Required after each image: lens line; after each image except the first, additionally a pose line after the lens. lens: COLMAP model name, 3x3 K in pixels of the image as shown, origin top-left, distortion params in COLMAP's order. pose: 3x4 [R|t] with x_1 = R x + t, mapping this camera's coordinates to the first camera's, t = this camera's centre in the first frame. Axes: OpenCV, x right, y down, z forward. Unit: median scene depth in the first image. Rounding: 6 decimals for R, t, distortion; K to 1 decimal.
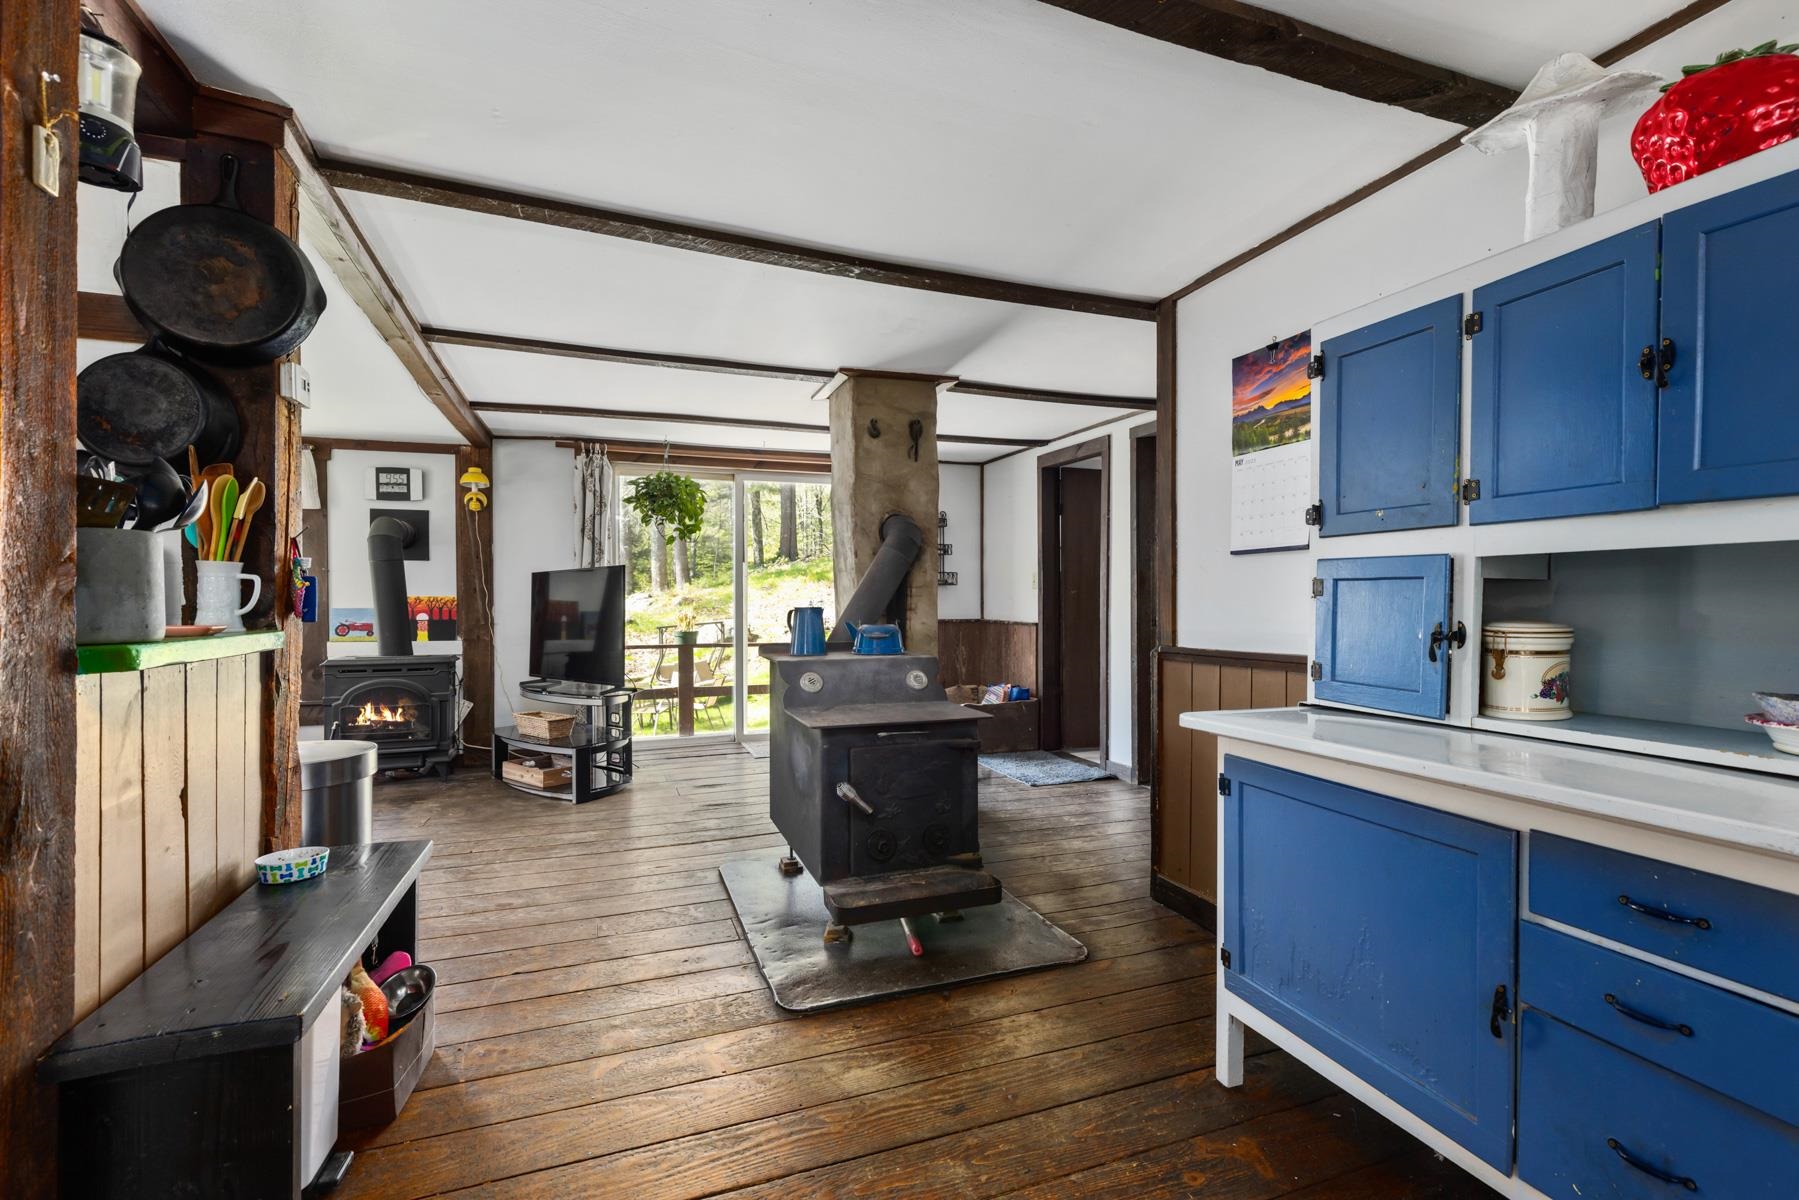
lens RADIAL K [[821.1, 0, 910.0], [0, 821.1, 595.7], [0, 0, 1]] dist [-0.000196, 0.000030]
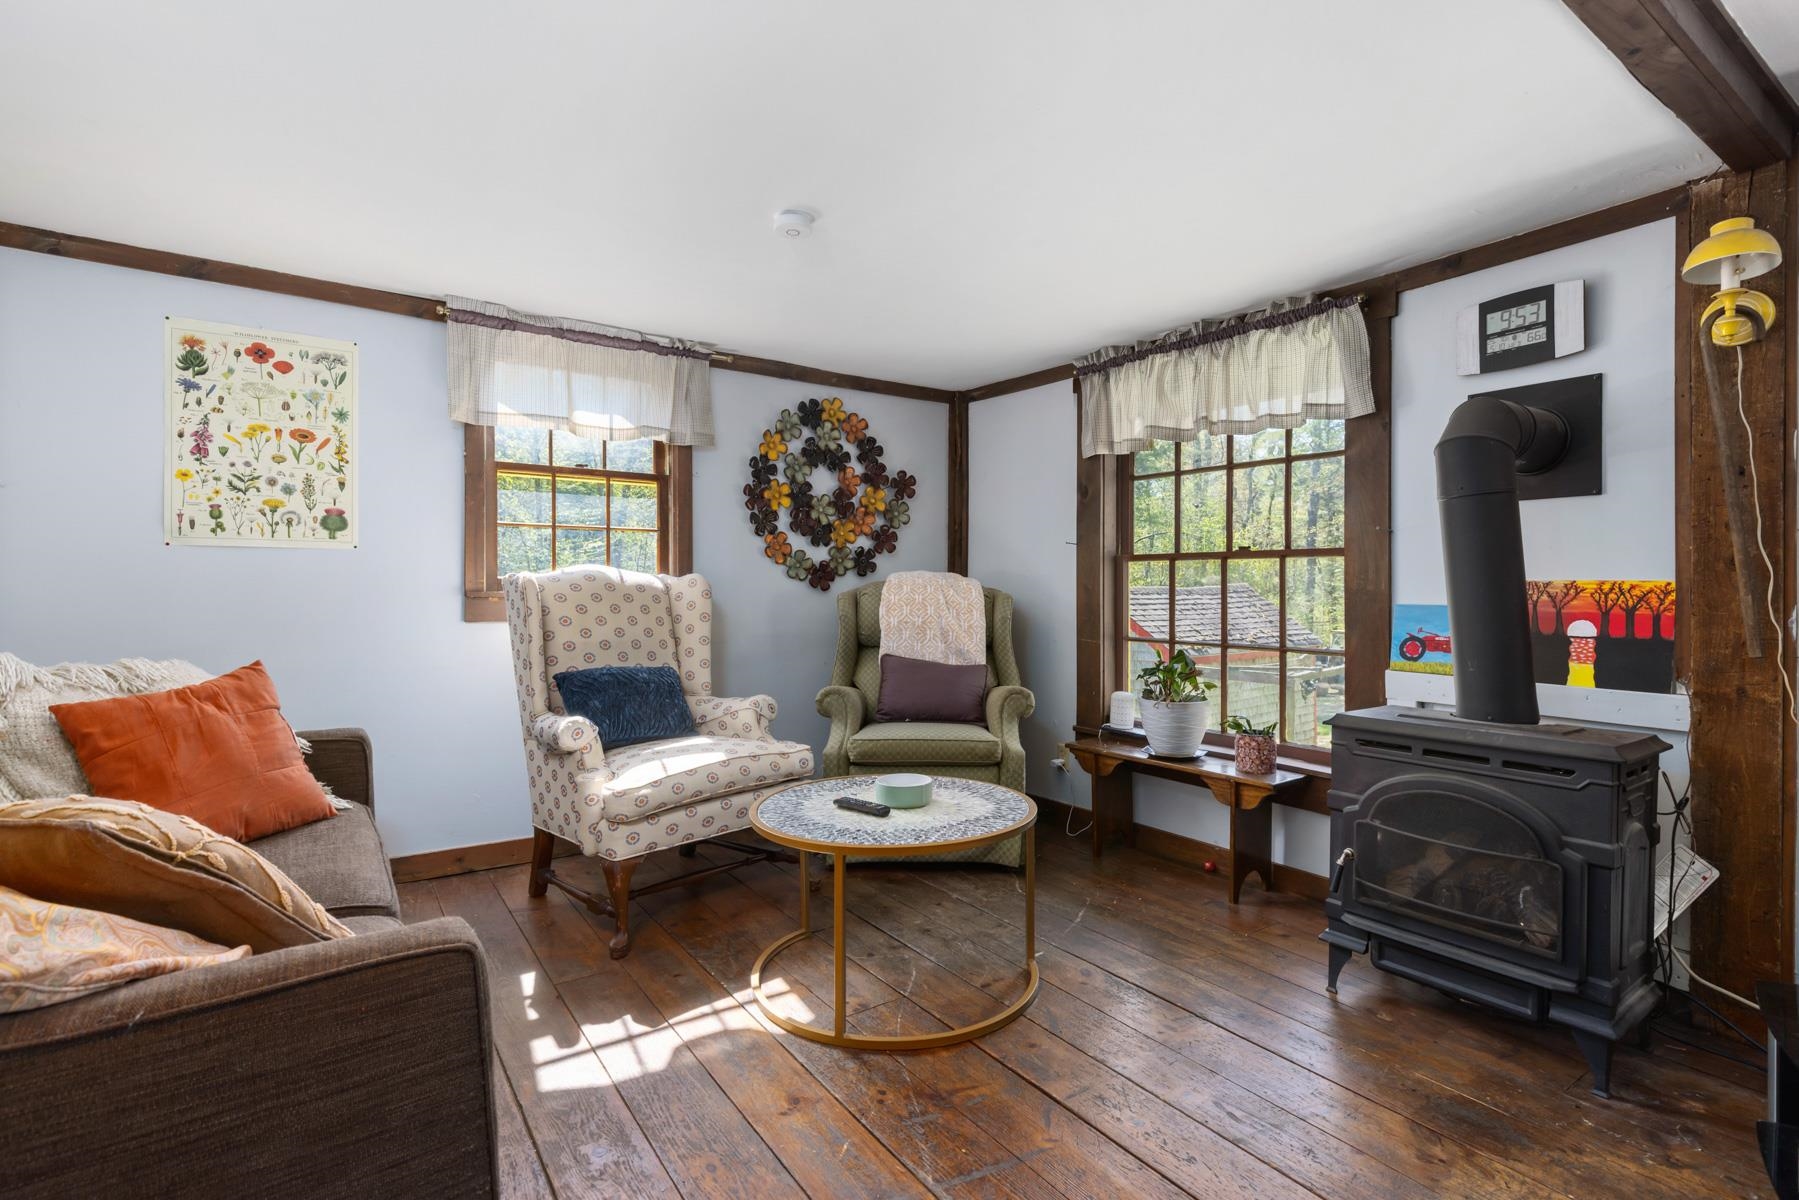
lens RADIAL K [[854.6, 0, 901.7], [0, 854.6, 597.1], [0, 0, 1]] dist [-0.003702, -0.000290]
pose [[0.248651, 0.013858, -0.968494, -0.258670], [-0.003900, 0.999904, 0.013306, 0.004939], [0.968585, 0.000469, 0.248681, 0.556566]]
